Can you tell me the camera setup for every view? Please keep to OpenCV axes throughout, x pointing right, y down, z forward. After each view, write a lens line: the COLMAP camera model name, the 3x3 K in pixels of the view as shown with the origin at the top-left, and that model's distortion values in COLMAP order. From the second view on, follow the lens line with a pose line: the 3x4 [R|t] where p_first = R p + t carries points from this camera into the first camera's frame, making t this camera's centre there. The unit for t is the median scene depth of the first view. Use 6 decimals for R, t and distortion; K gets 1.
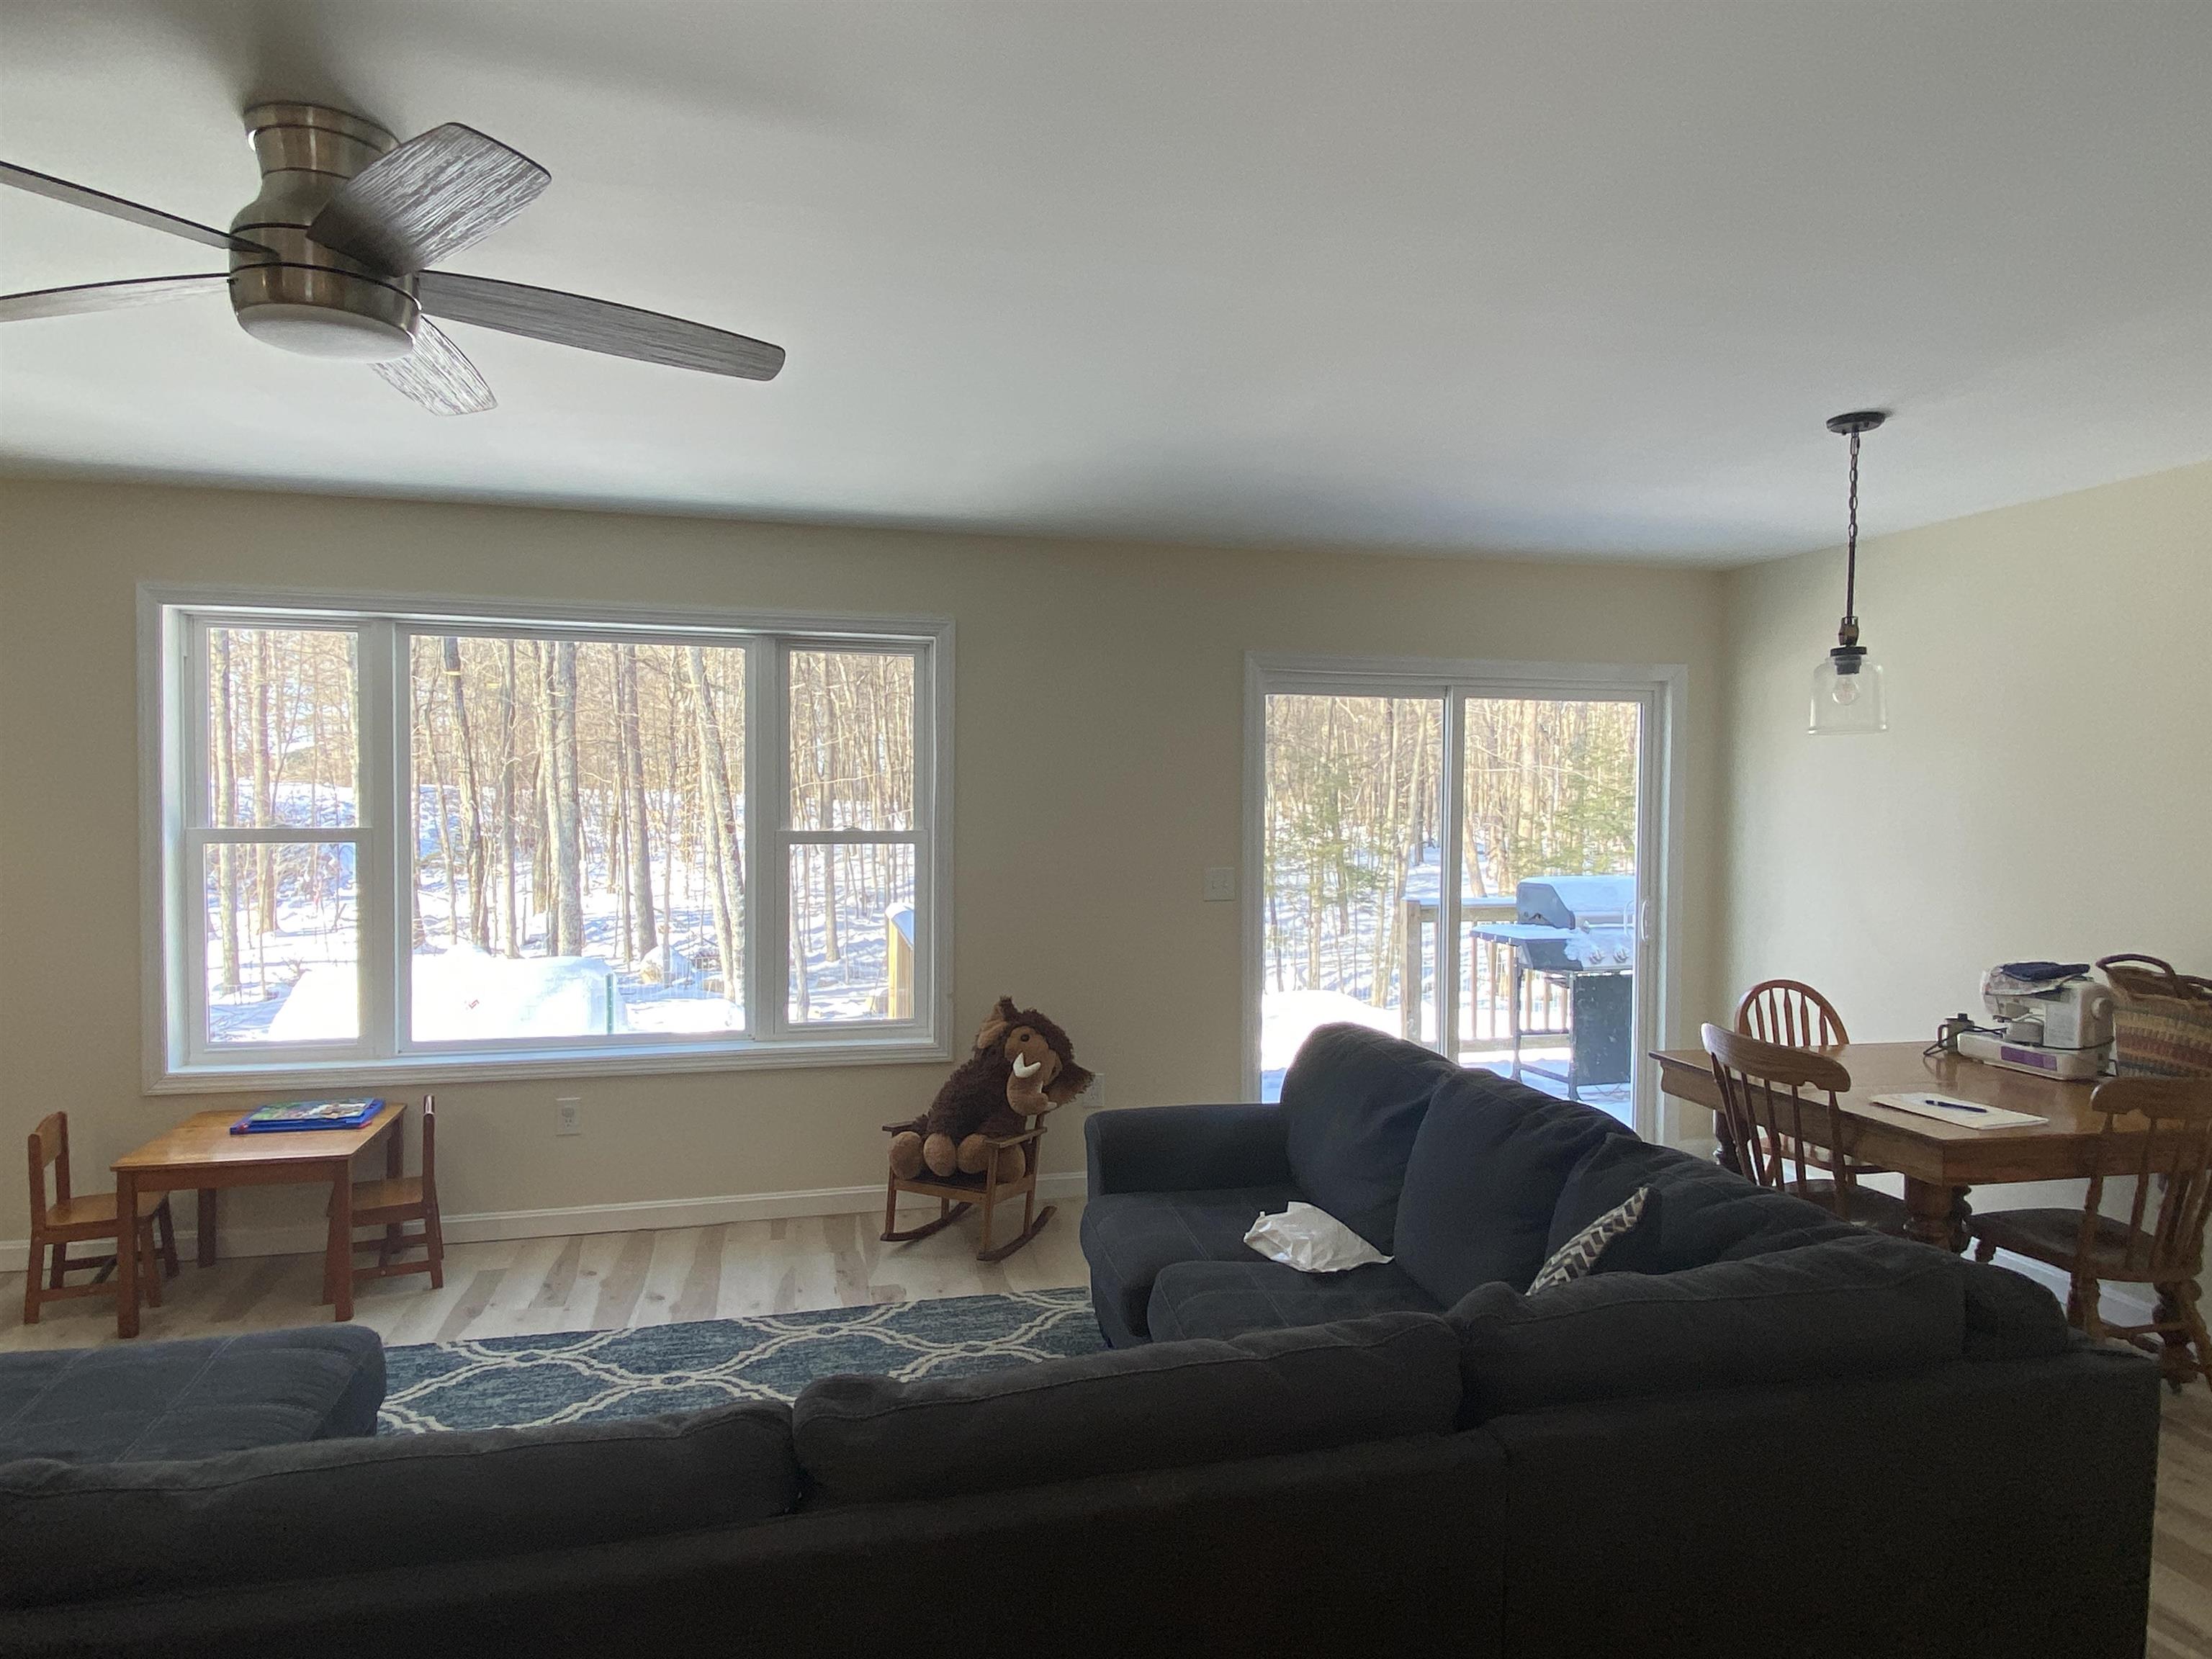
lens RADIAL K [[1312.9, 0, 1106.0], [0, 1312.9, 829.5], [0, 0, 1]] dist [0.065904, -0.071228]
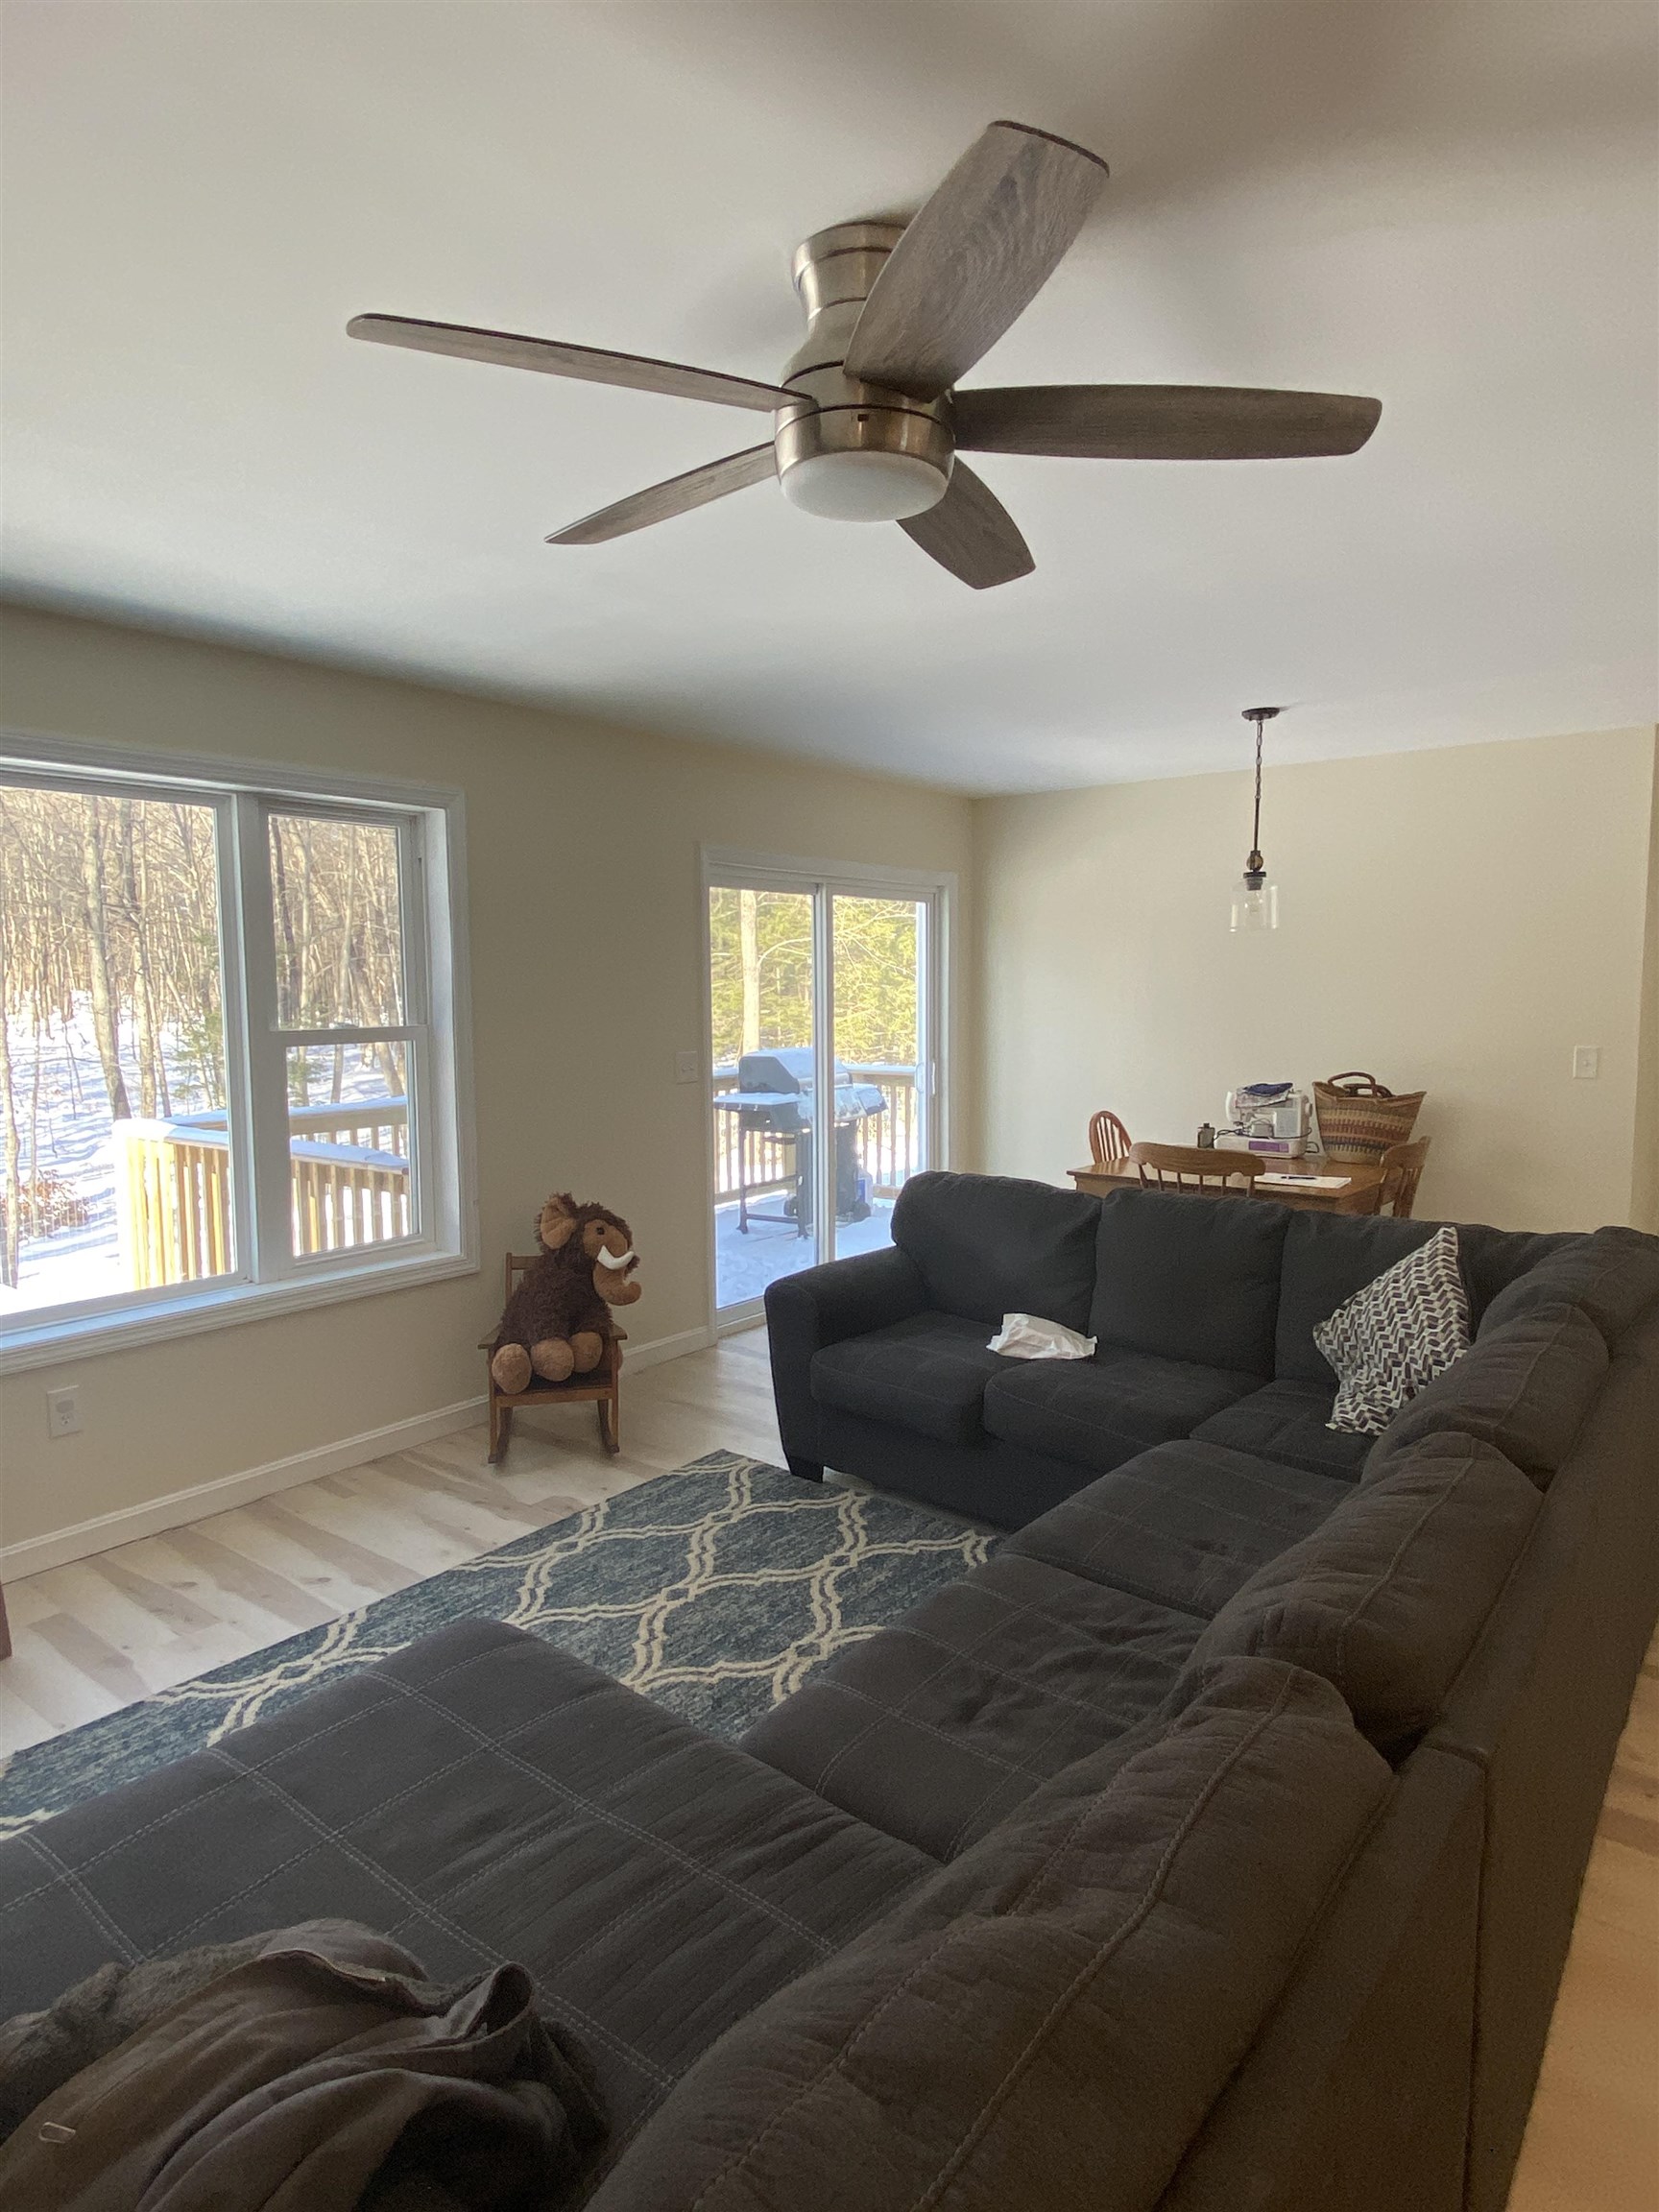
lens RADIAL K [[1312.9, 0, 829.5], [0, 1312.9, 1106.0], [0, 0, 1]] dist [0.065904, -0.071228]
pose [[0.768640, -0.074170, 0.635368, -0.556378], [0.029863, 0.996333, 0.080180, -0.009176], [-0.638985, -0.042655, 0.768036, 0.135431]]
